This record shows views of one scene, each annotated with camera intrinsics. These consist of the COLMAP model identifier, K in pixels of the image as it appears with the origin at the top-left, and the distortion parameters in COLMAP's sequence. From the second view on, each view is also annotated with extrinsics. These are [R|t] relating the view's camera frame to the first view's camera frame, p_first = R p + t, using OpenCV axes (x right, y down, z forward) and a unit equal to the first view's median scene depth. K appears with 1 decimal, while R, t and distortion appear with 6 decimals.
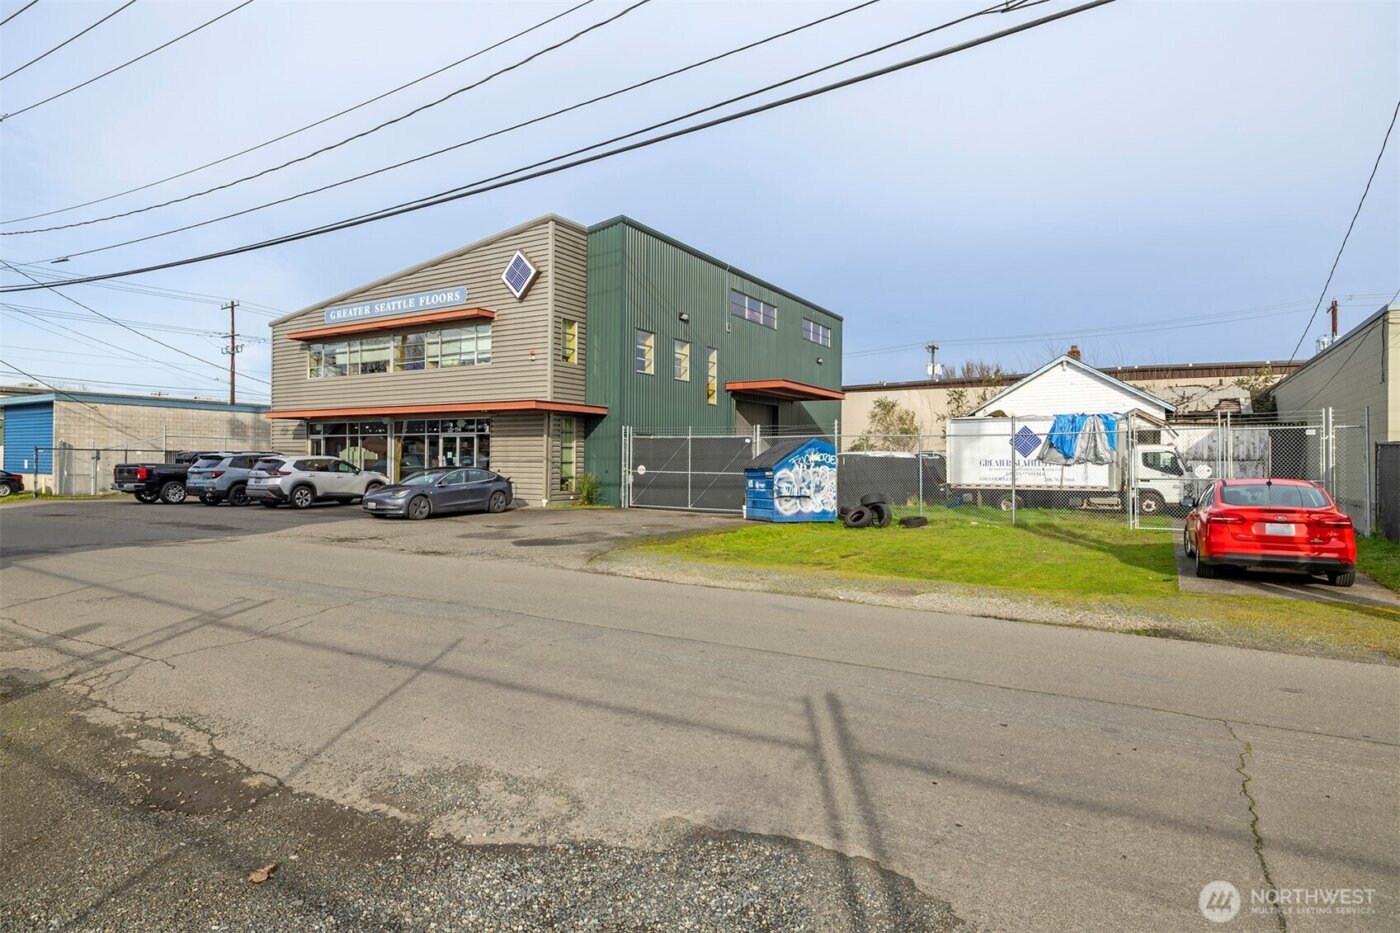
lens RADIAL K [[765.7, 0, 693.9], [0, 765.7, 462.2], [0, 0, 1]] dist [0.004865, -0.001012]
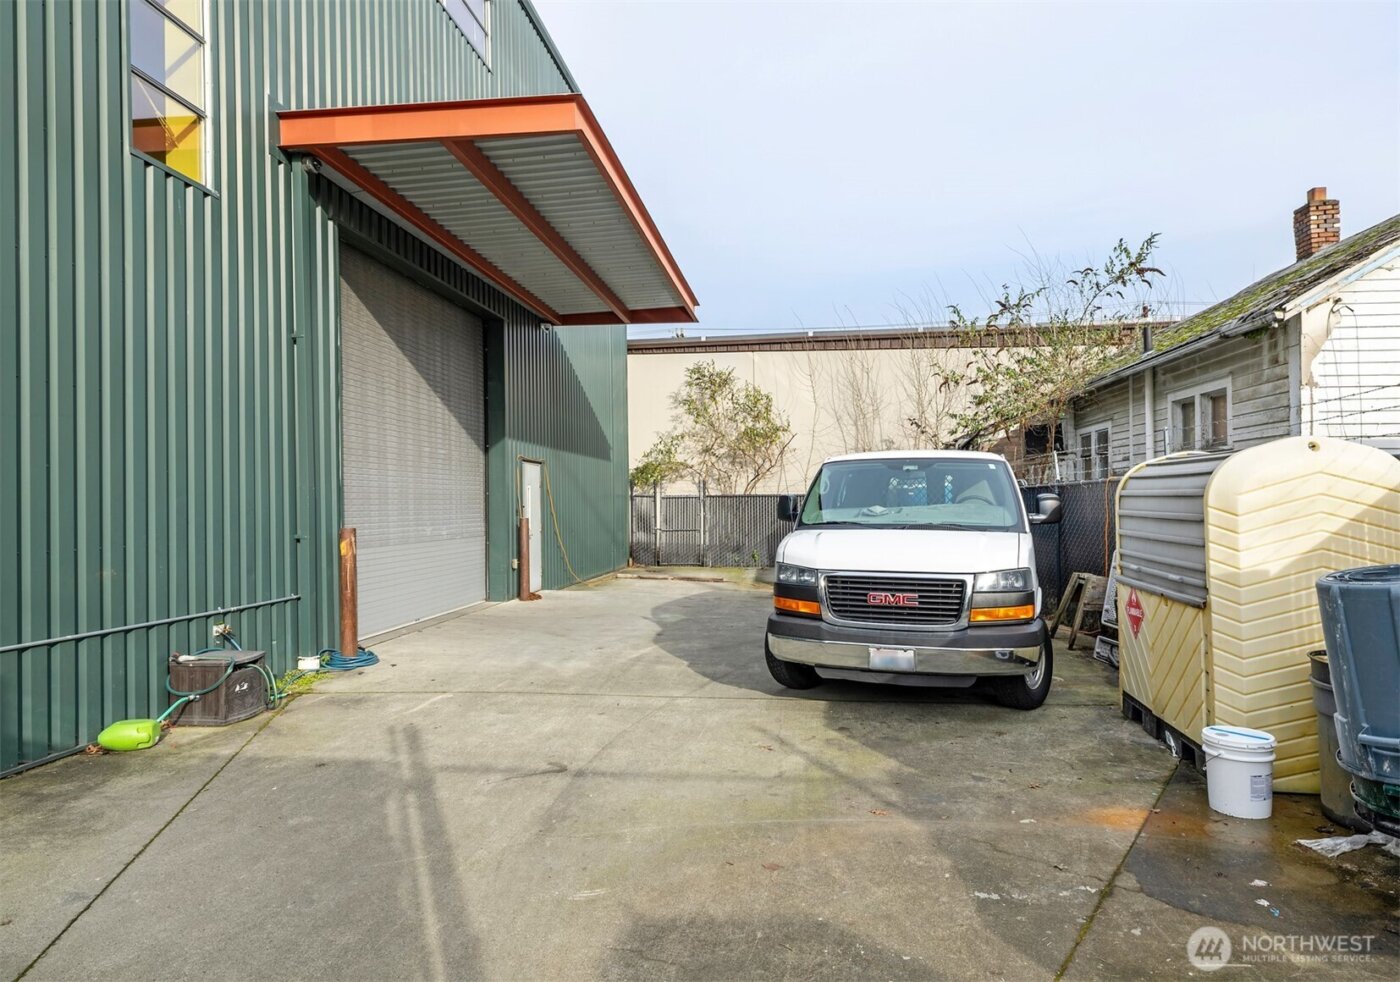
lens RADIAL K [[851.8, 0, 700.4], [0, 851.8, 495.9], [0, 0, 1]] dist [-0.003741, -0.000849]
pose [[0.913197, -0.005023, 0.407487, 0.063914], [0.009382, 0.999918, -0.008702, 0.000445], [-0.407410, 0.011770, 0.913169, 0.940682]]
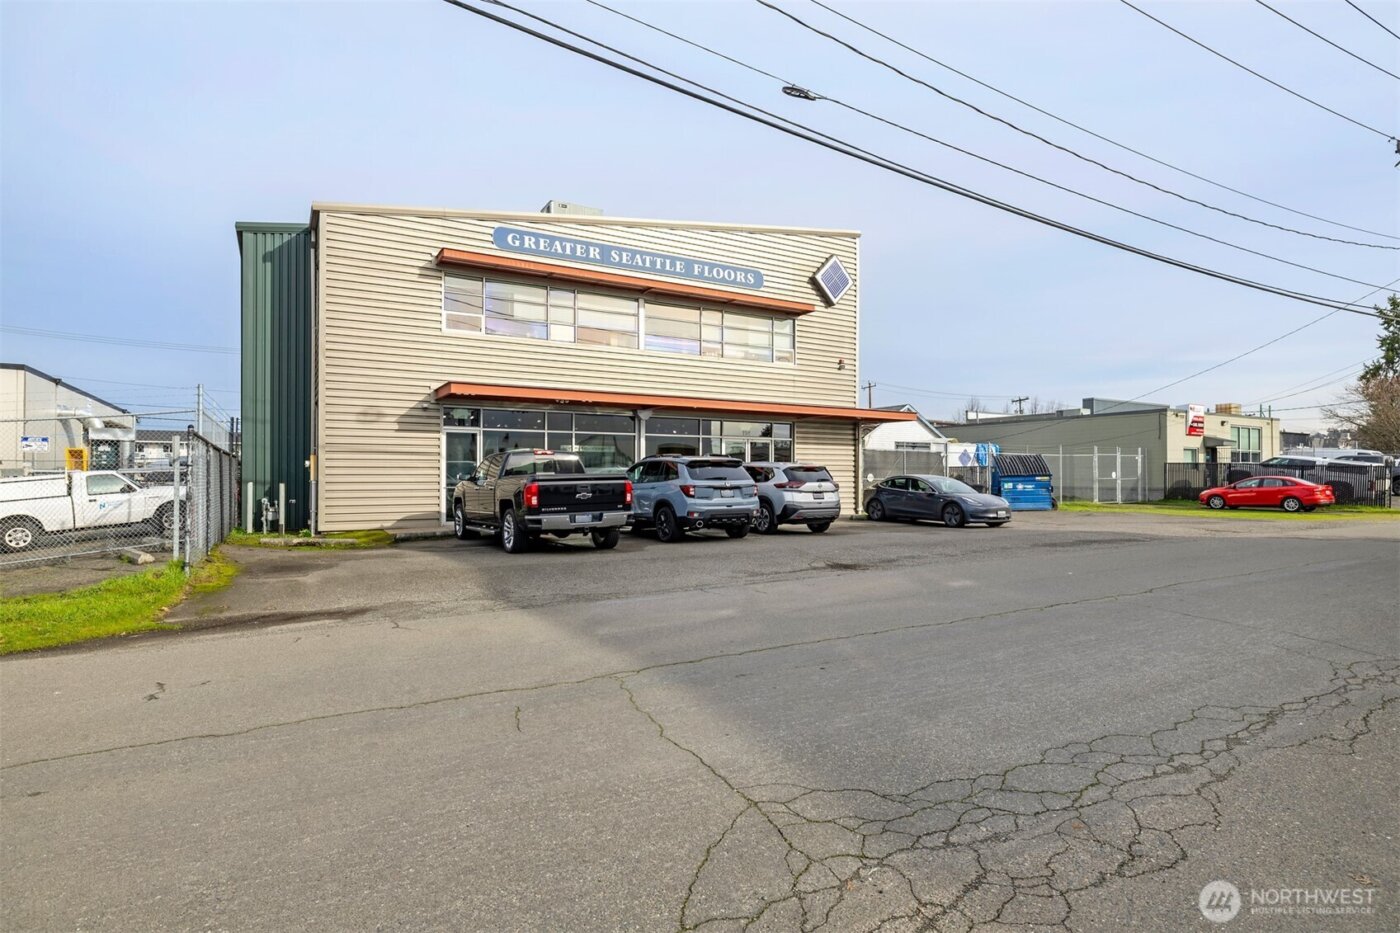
lens RADIAL K [[729.2, 0, 701.6], [0, 729.2, 469.9], [0, 0, 1]] dist [0.000363, -0.000070]
pose [[0.472786, 0.001560, 0.881176, -1.125782], [0.002109, 0.999994, -0.002901, 0.001056], [-0.881175, 0.003230, 0.472779, 0.702591]]
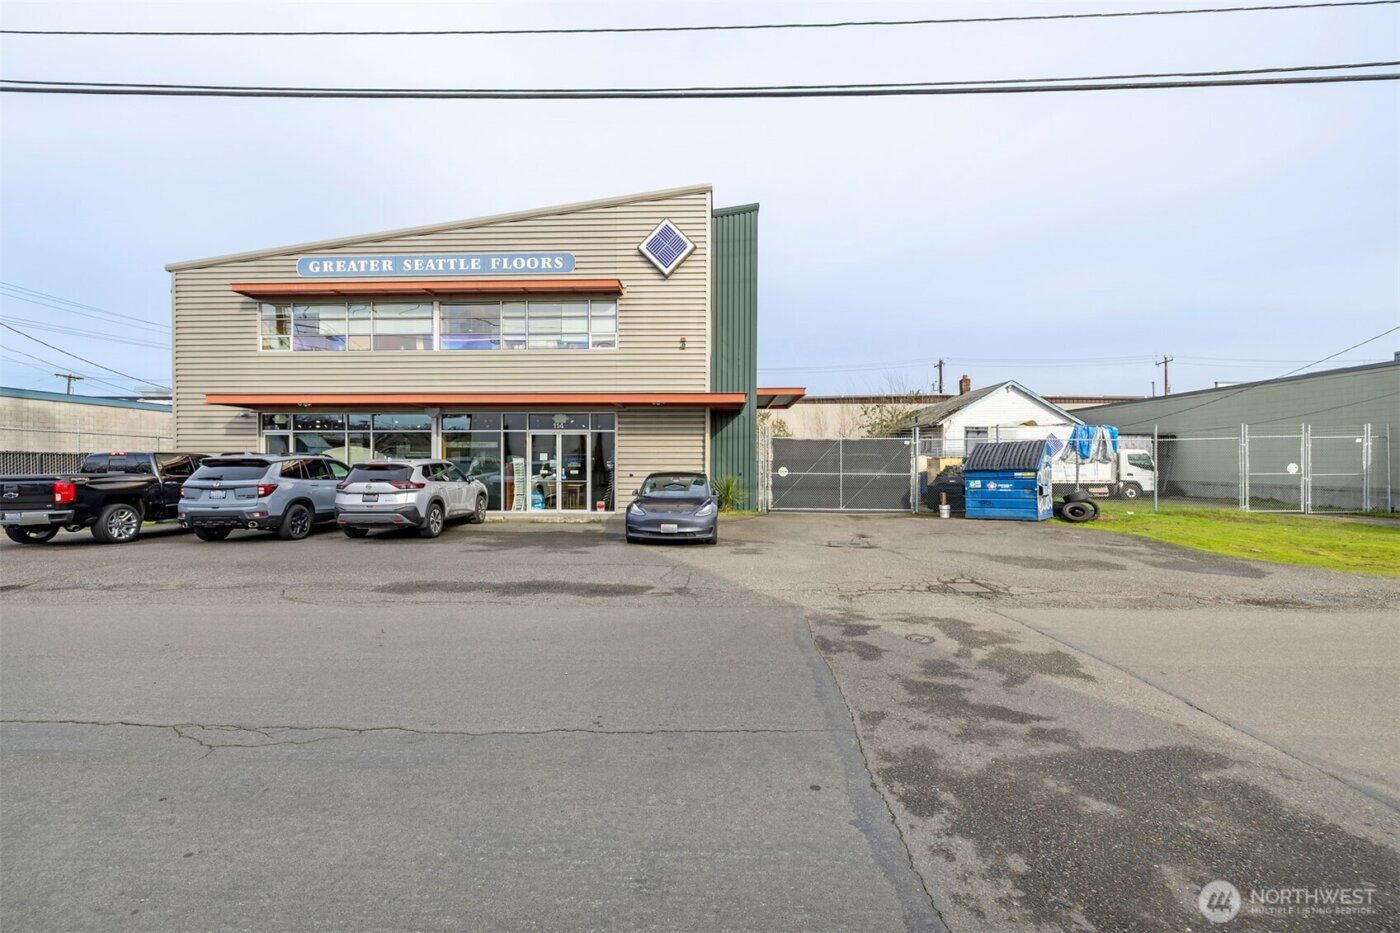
lens RADIAL K [[589.4, 0, 696.6], [0, 589.4, 465.9], [0, 0, 1]] dist [0.000997, 0.000340]
pose [[0.872892, -0.009588, 0.487820, -0.520840], [0.005798, 0.999940, 0.009280, -0.005124], [-0.487880, -0.005272, 0.872895, 0.400162]]
